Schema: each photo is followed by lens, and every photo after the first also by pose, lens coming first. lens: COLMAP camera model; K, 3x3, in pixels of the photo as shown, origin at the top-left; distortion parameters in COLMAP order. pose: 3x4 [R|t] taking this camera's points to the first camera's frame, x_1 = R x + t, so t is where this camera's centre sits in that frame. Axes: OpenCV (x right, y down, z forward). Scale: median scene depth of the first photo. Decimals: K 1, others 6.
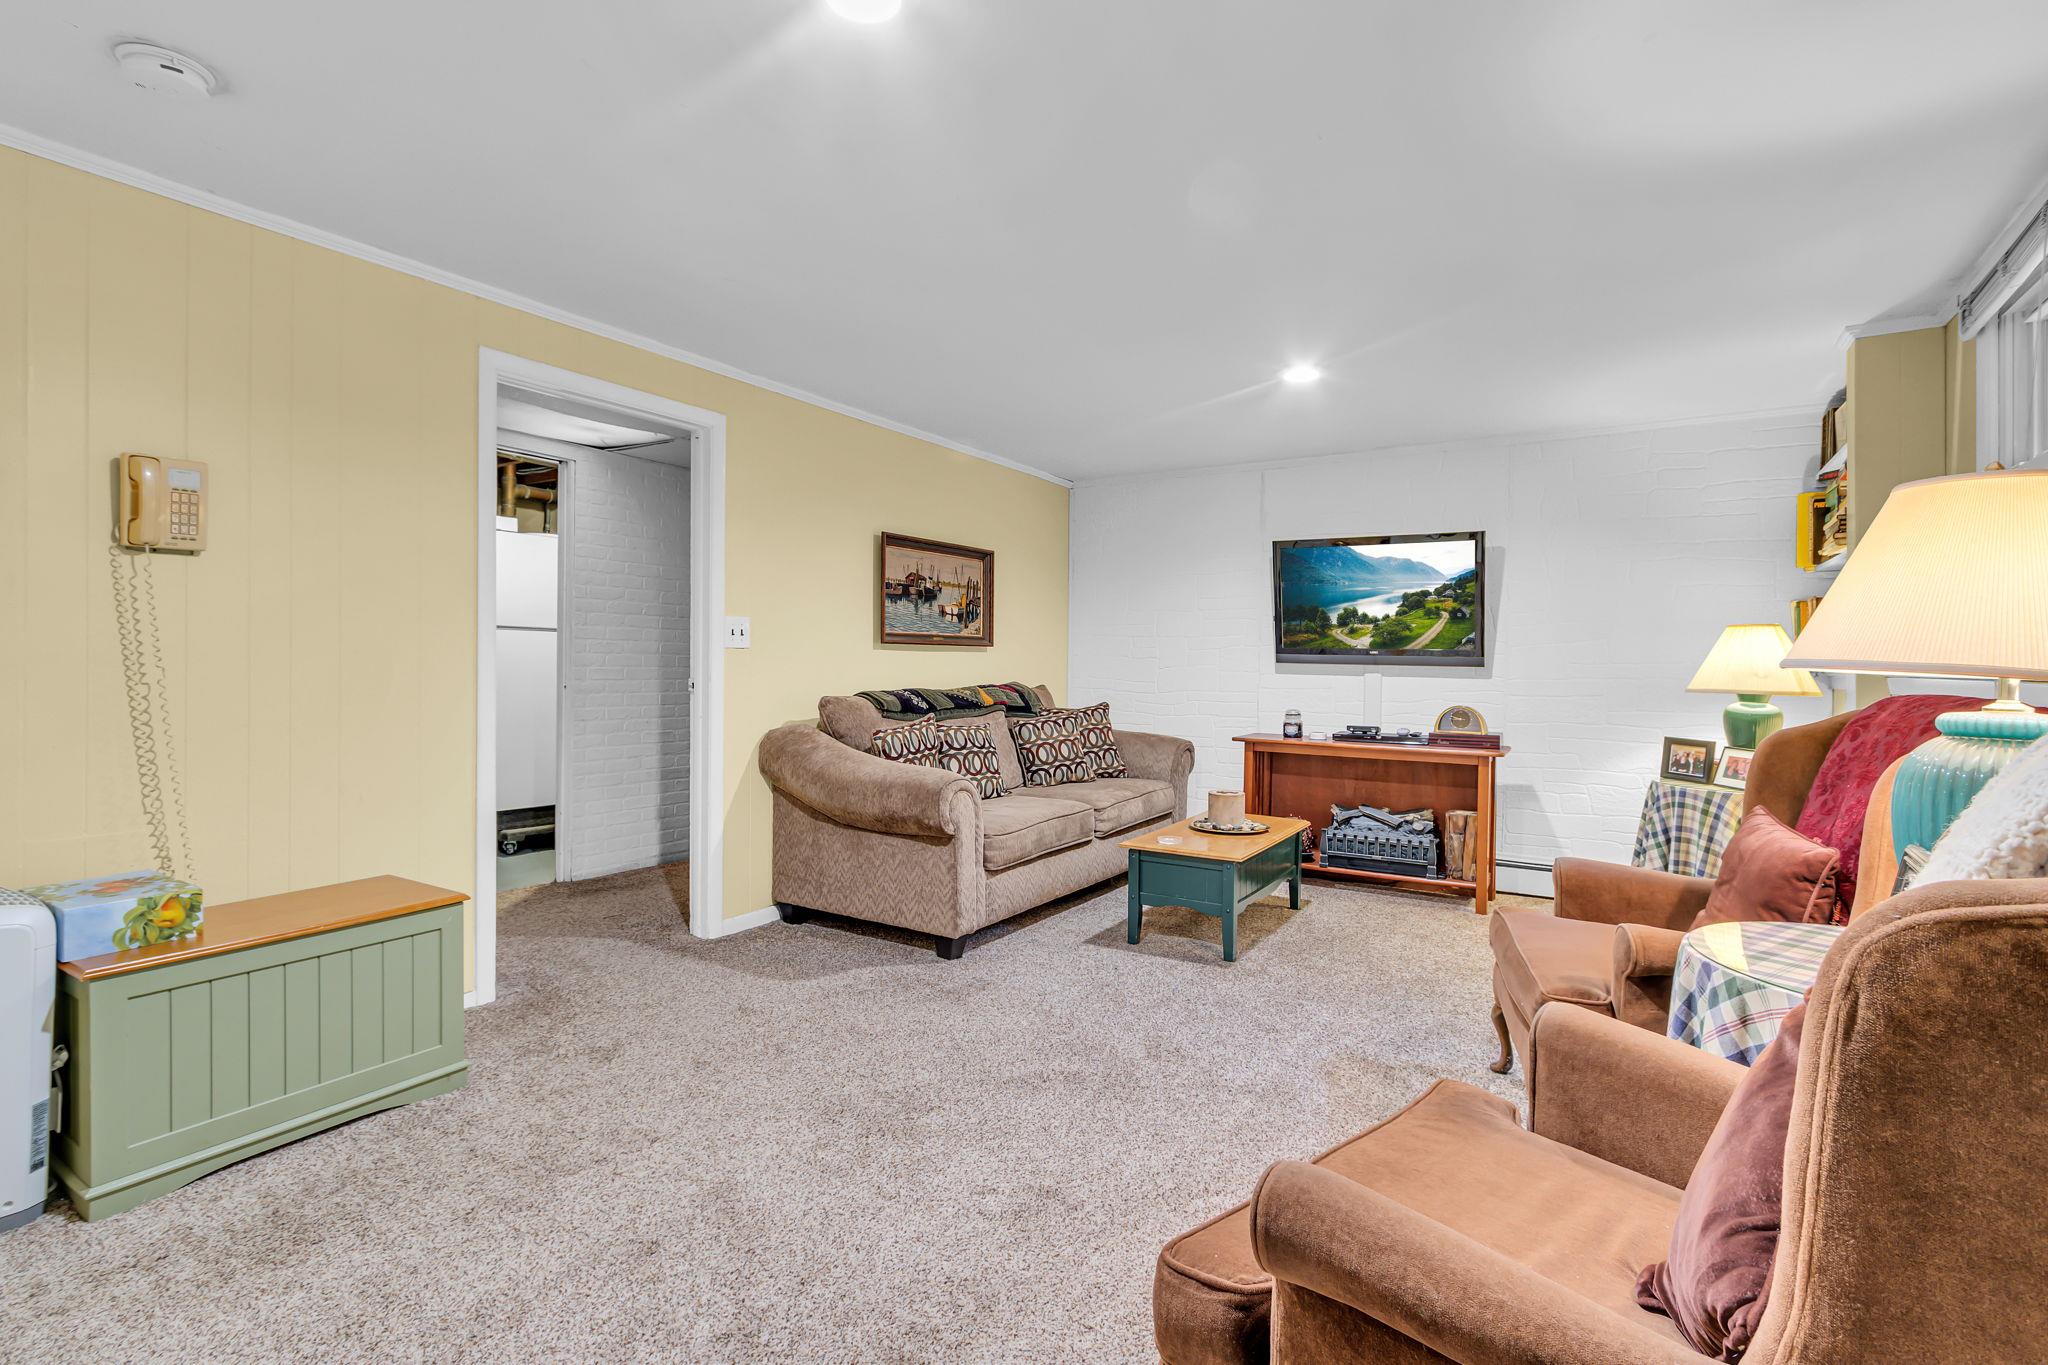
lens RADIAL K [[958.2, 0, 1024.0], [0, 958.2, 682.5], [0, 0, 1]] dist [-0.001342, 0.000239]
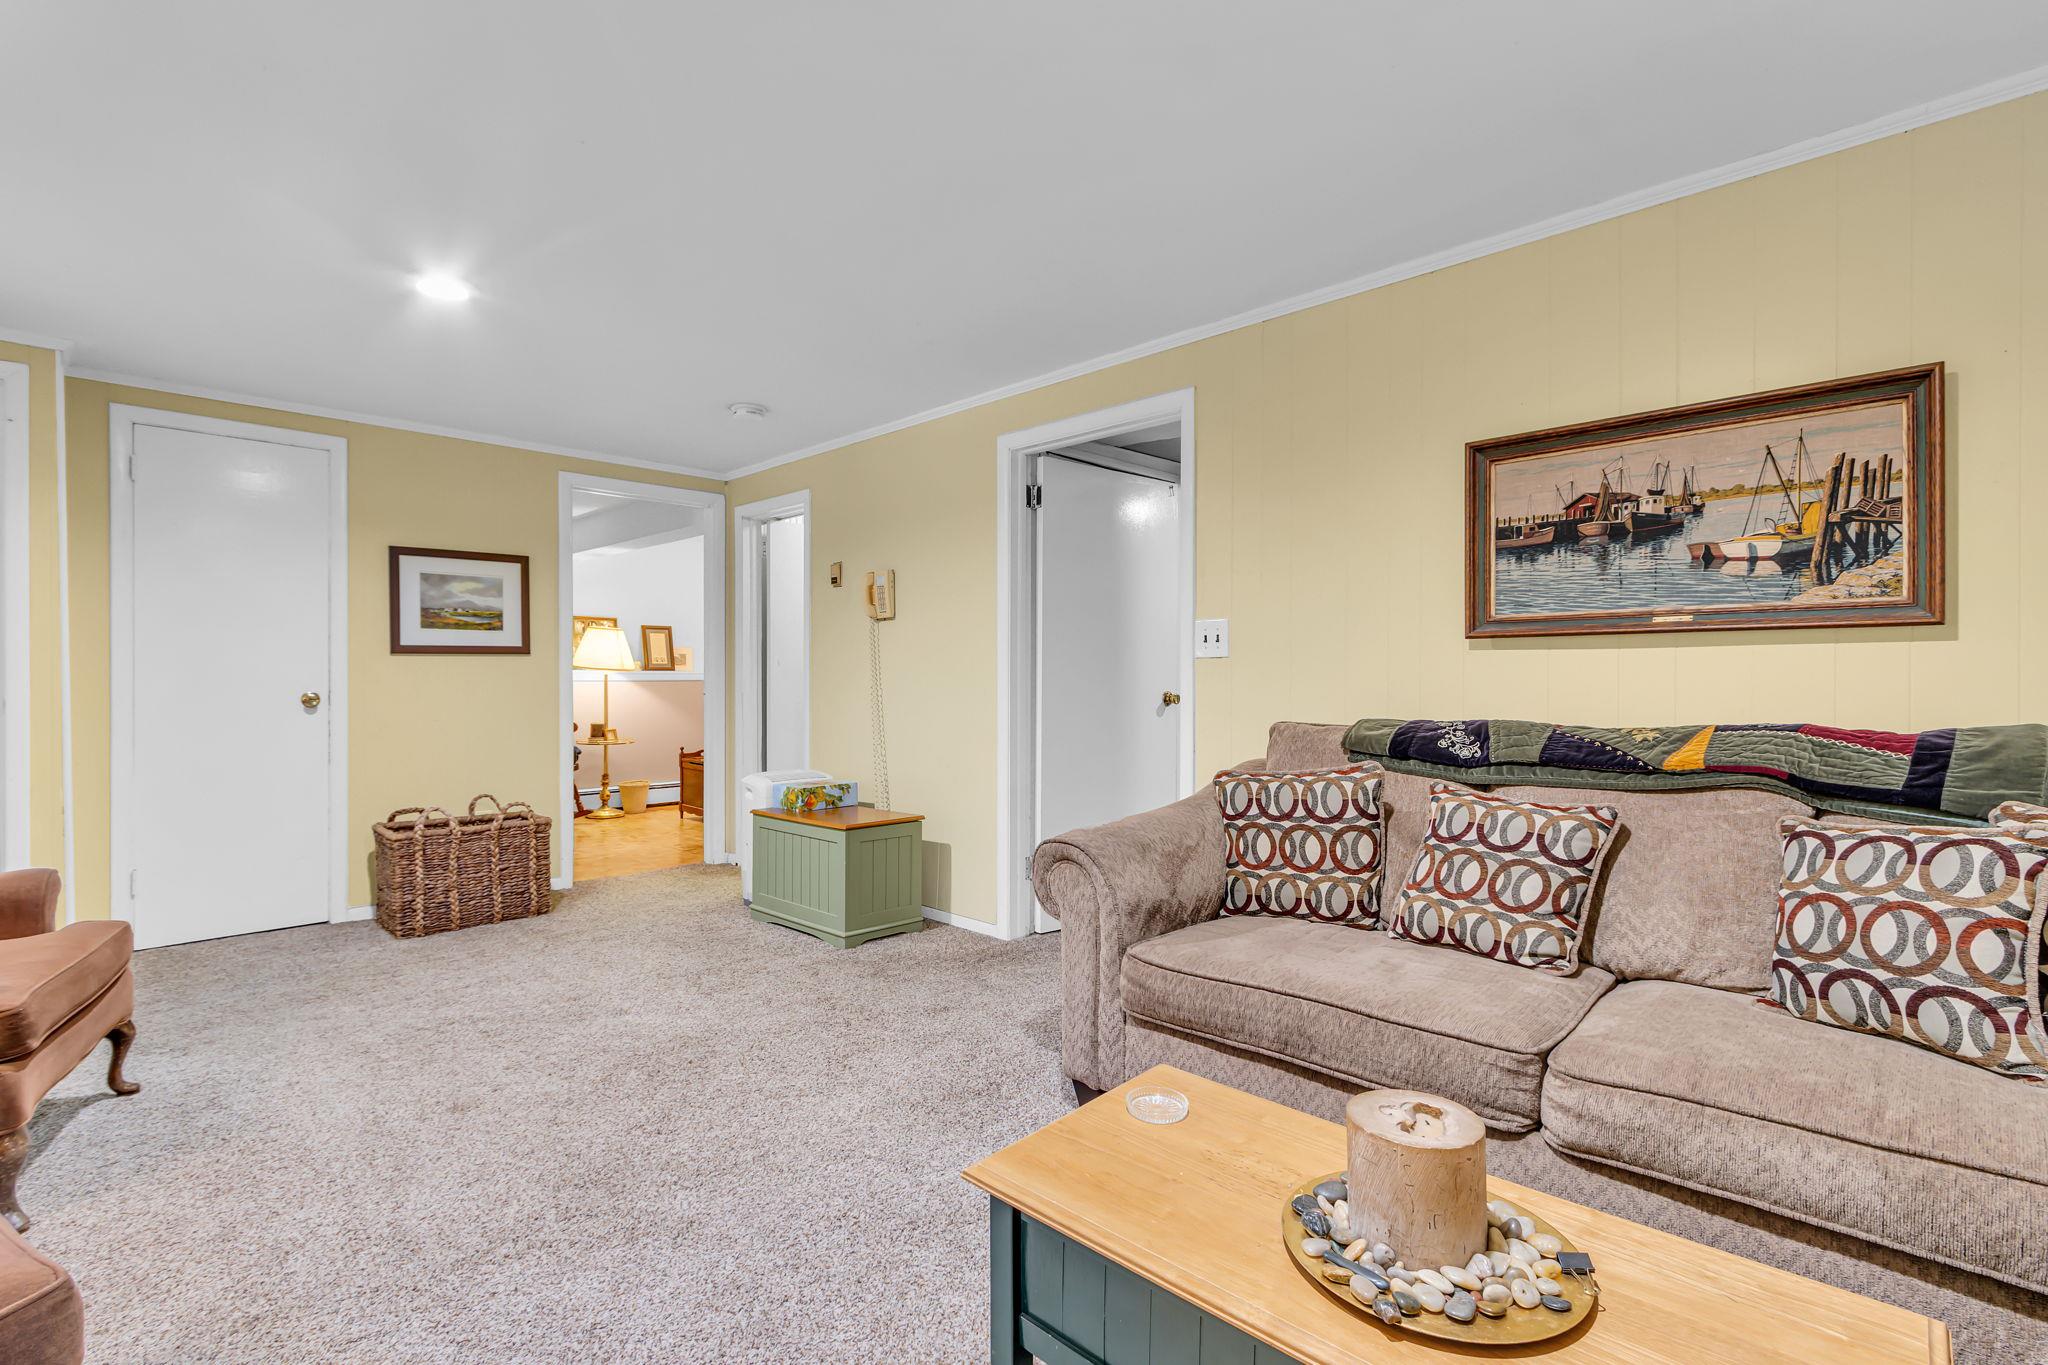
lens RADIAL K [[958.2, 0, 1024.0], [0, 958.2, 682.5], [0, 0, 1]] dist [-0.001342, 0.000239]
pose [[-0.219884, -0.013495, -0.975433, 0.431677], [-0.030712, 0.999504, -0.006905, -0.002589], [0.975042, 0.028439, -0.220190, 0.808741]]
